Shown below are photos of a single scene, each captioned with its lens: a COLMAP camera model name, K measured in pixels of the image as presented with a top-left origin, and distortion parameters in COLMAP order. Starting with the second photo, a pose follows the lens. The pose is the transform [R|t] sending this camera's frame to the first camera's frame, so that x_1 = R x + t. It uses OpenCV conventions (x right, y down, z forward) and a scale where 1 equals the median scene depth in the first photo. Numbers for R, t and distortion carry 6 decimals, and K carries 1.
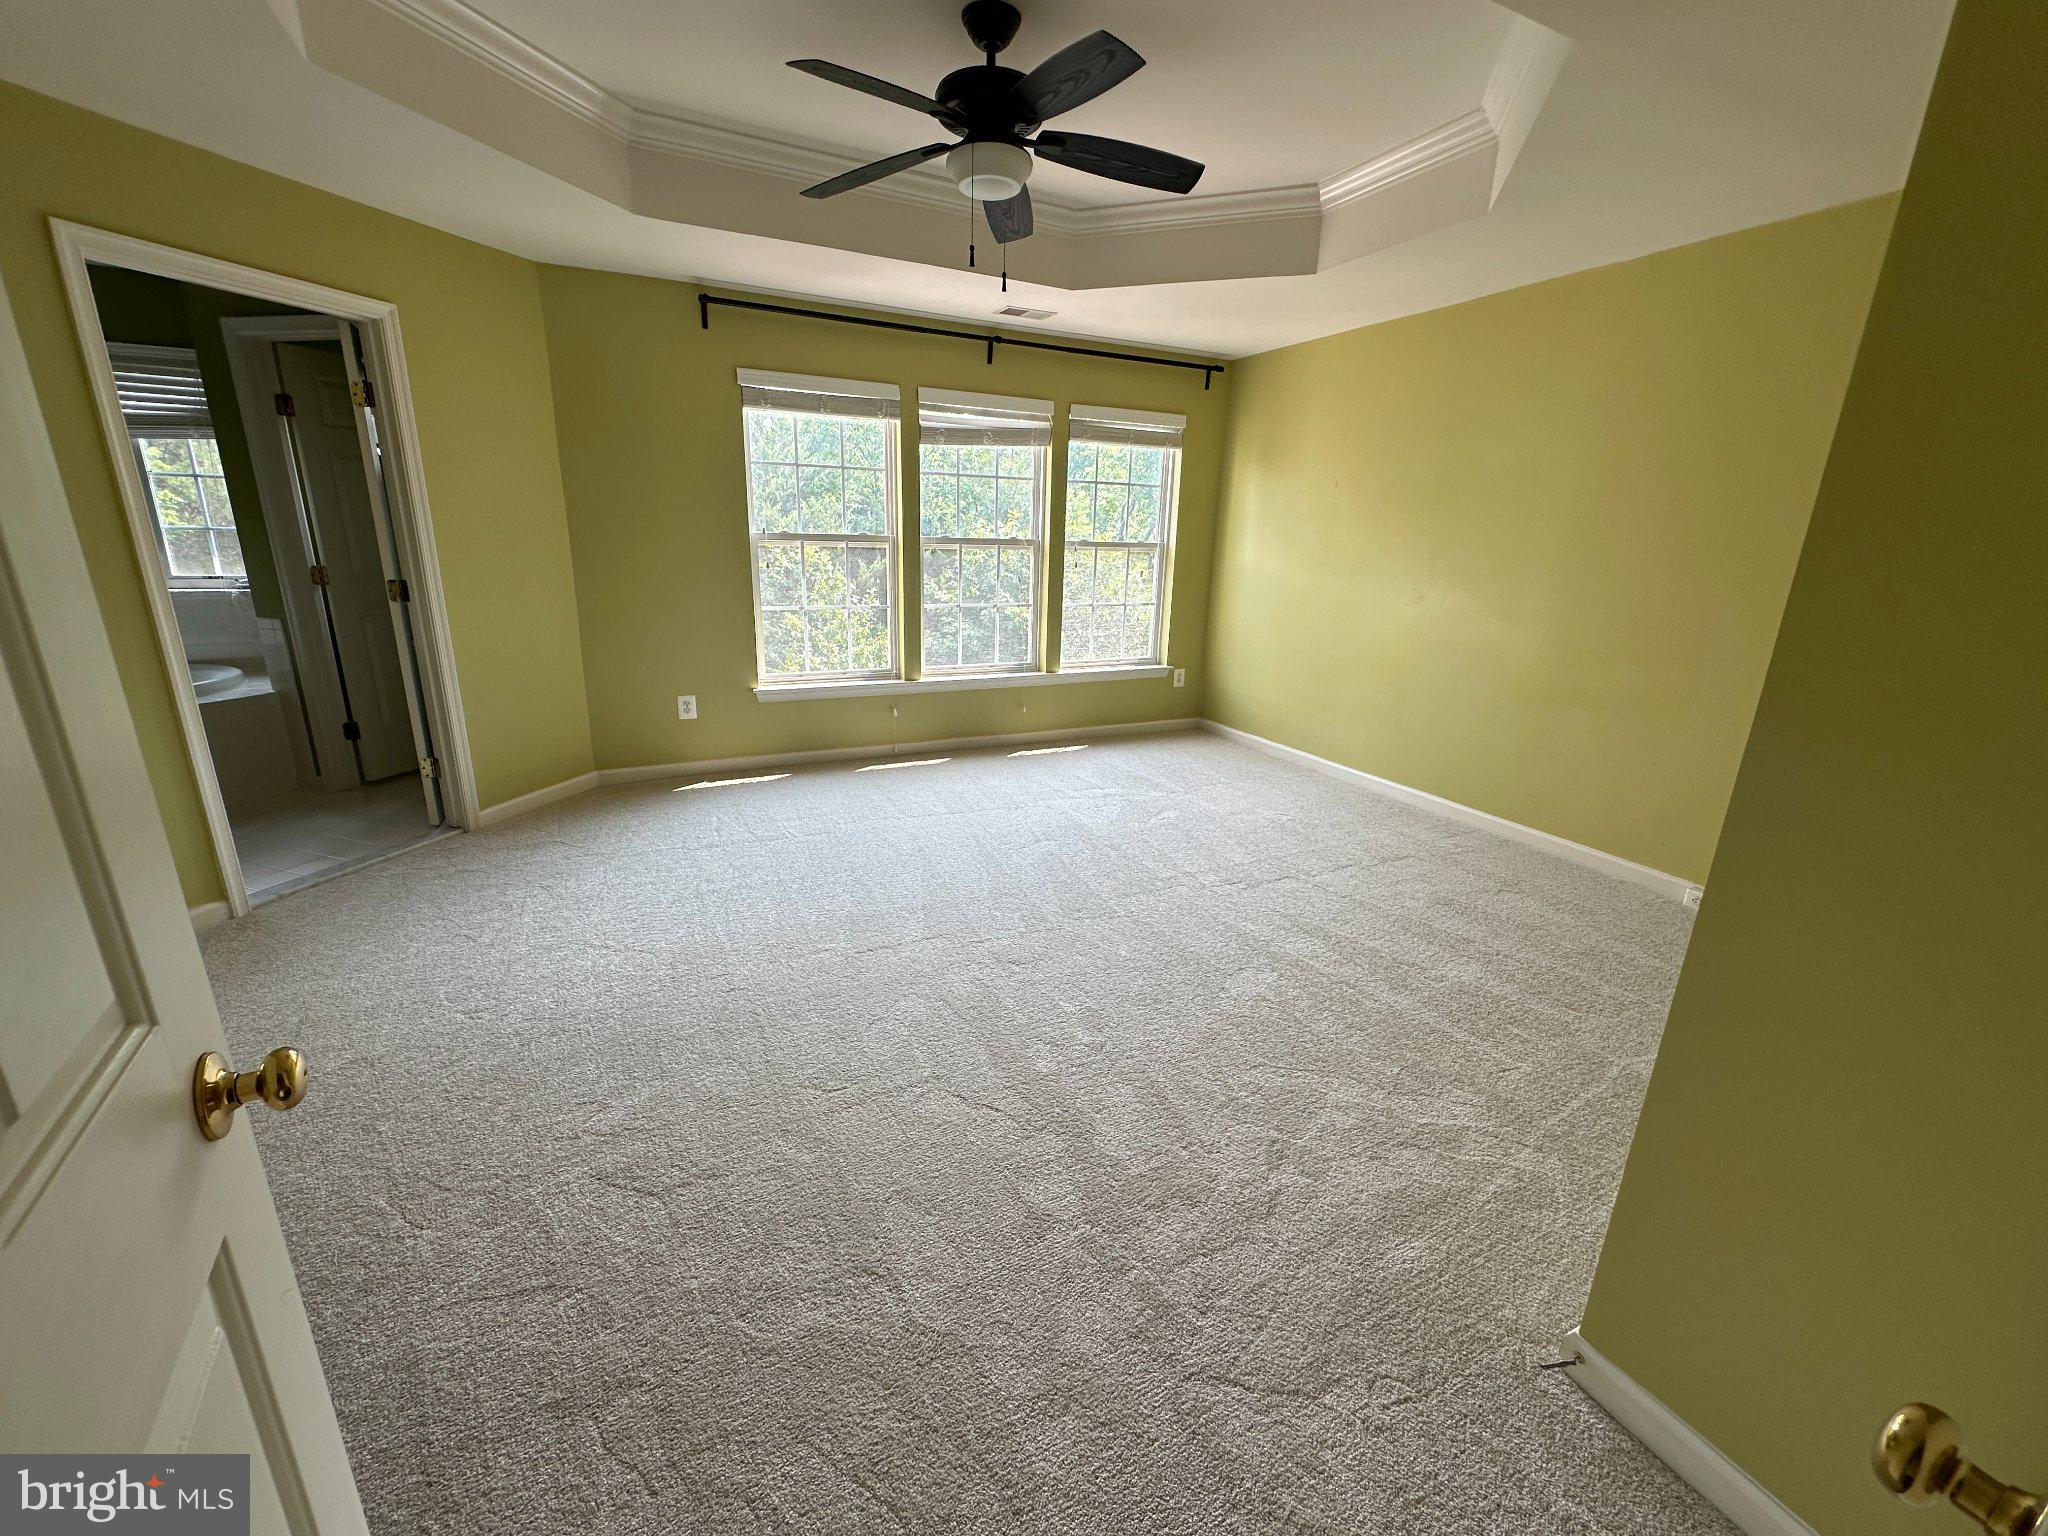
lens RADIAL K [[830.0, 0, 1022.9], [0, 830.0, 768.9], [0, 0, 1]] dist [-0.003214, 0.000932]
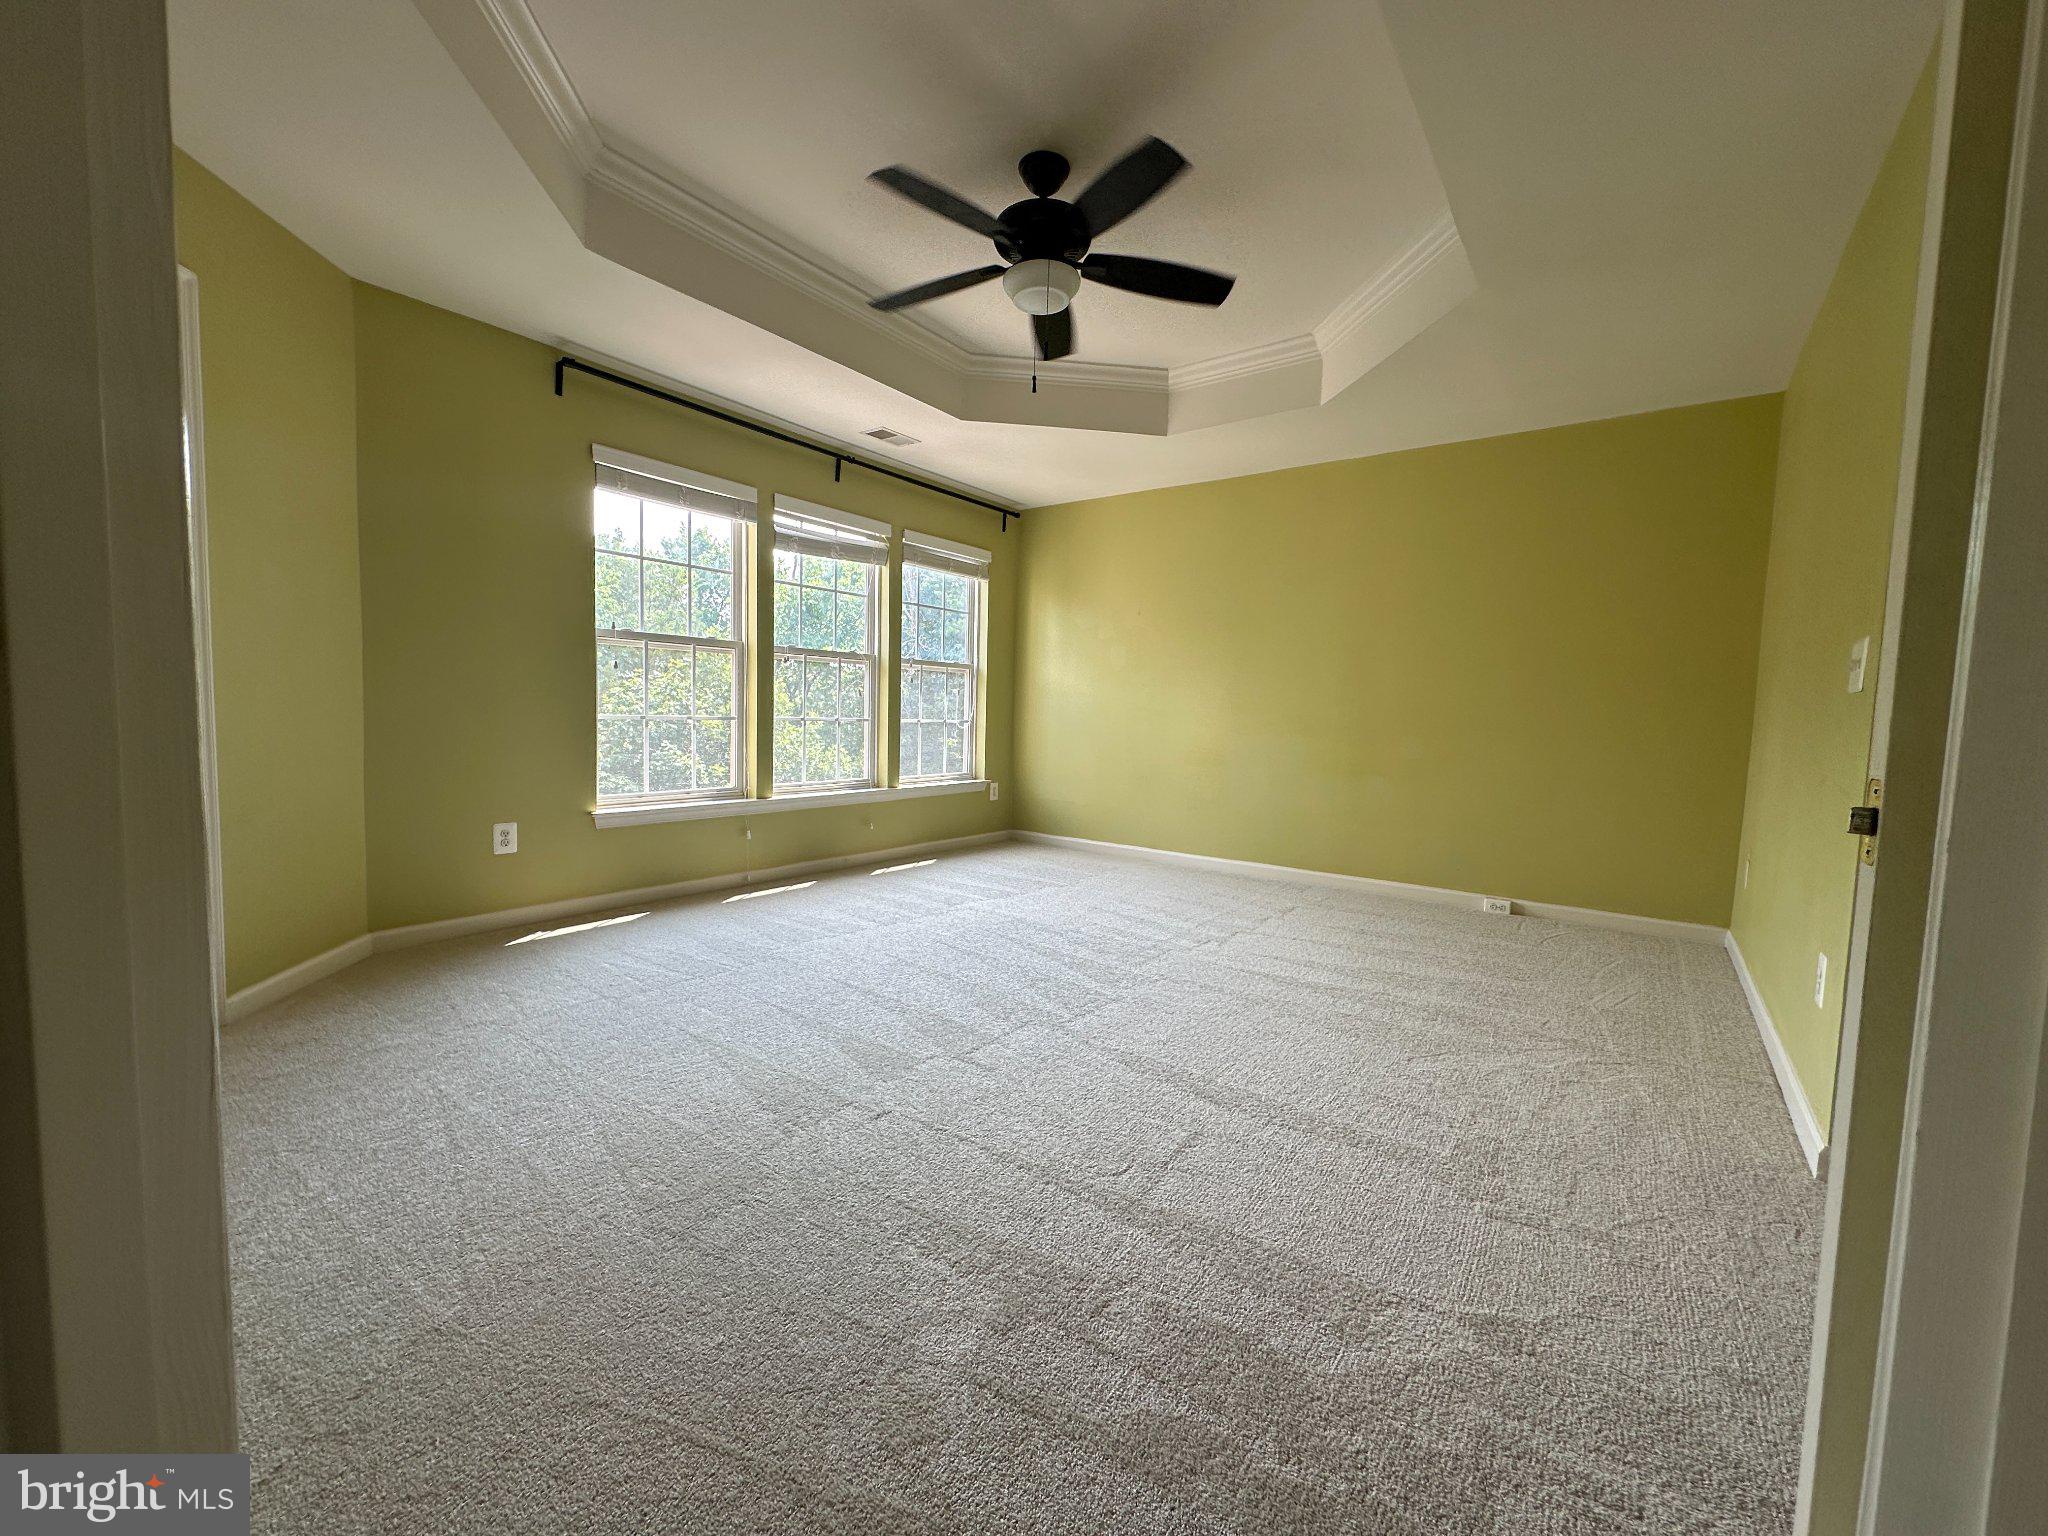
lens RADIAL K [[830.0, 0, 1023.0], [0, 830.0, 770.7], [0, 0, 1]] dist [-0.003214, 0.000932]
pose [[0.885509, -0.034058, 0.463372, -0.319795], [0.122908, 0.978953, -0.162926, 0.047401], [-0.448070, 0.201224, 0.871058, 0.093088]]
